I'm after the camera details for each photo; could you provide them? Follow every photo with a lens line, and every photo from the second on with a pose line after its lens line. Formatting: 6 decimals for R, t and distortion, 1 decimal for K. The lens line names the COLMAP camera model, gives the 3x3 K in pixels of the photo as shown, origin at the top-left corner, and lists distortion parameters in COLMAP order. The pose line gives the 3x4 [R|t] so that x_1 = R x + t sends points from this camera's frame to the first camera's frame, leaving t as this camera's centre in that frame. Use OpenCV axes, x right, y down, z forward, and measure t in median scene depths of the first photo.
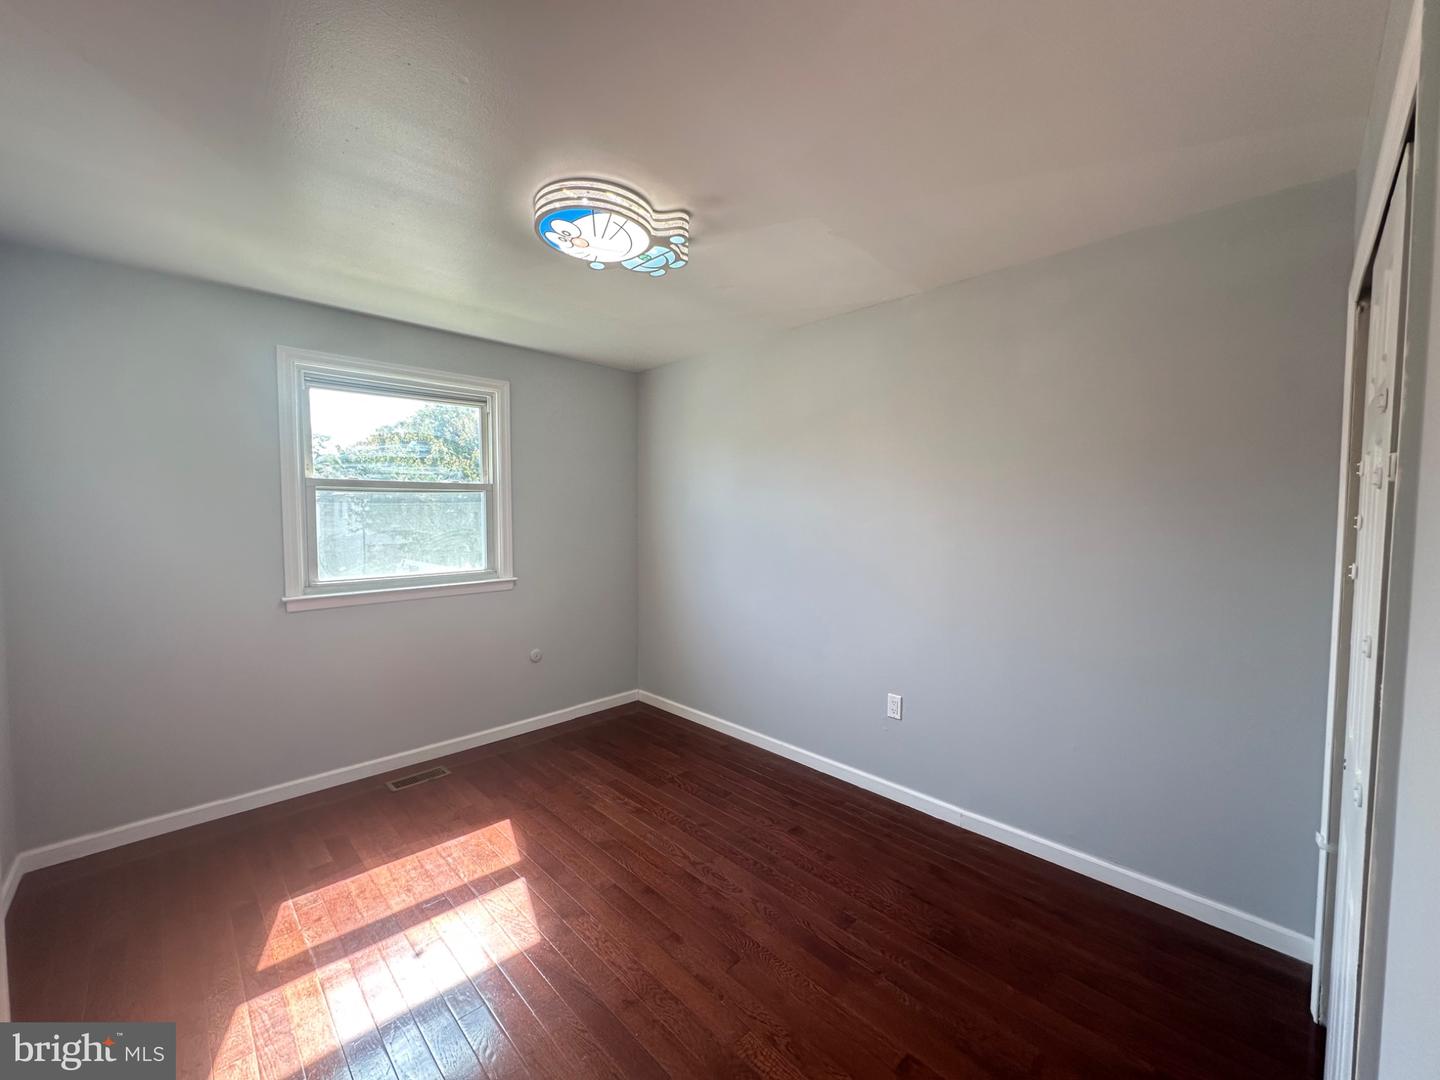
lens RADIAL K [[573.6, 0, 718.3], [0, 573.6, 543.8], [0, 0, 1]] dist [0.000901, 0.000174]
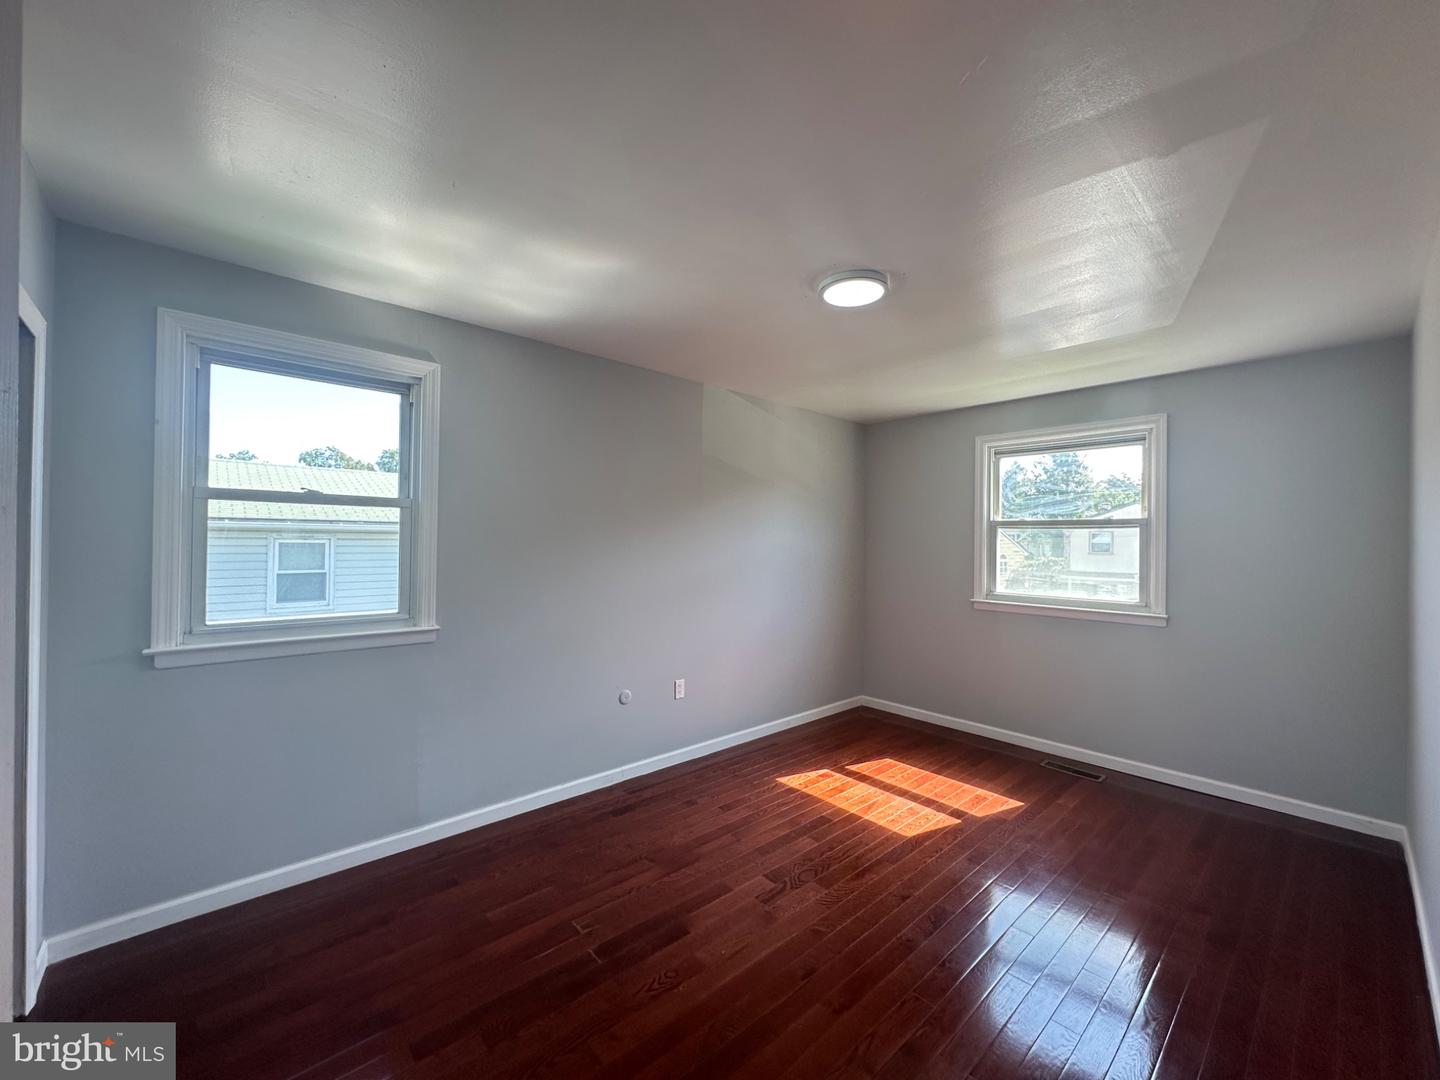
lens RADIAL K [[573.6, 0, 718.3], [0, 573.6, 543.8], [0, 0, 1]] dist [0.000901, 0.000174]
pose [[-0.027525, 0.008257, -0.999587, 0.726974], [-0.072638, 0.997306, 0.010239, -0.017599], [0.996979, 0.072890, -0.026851, 0.322817]]
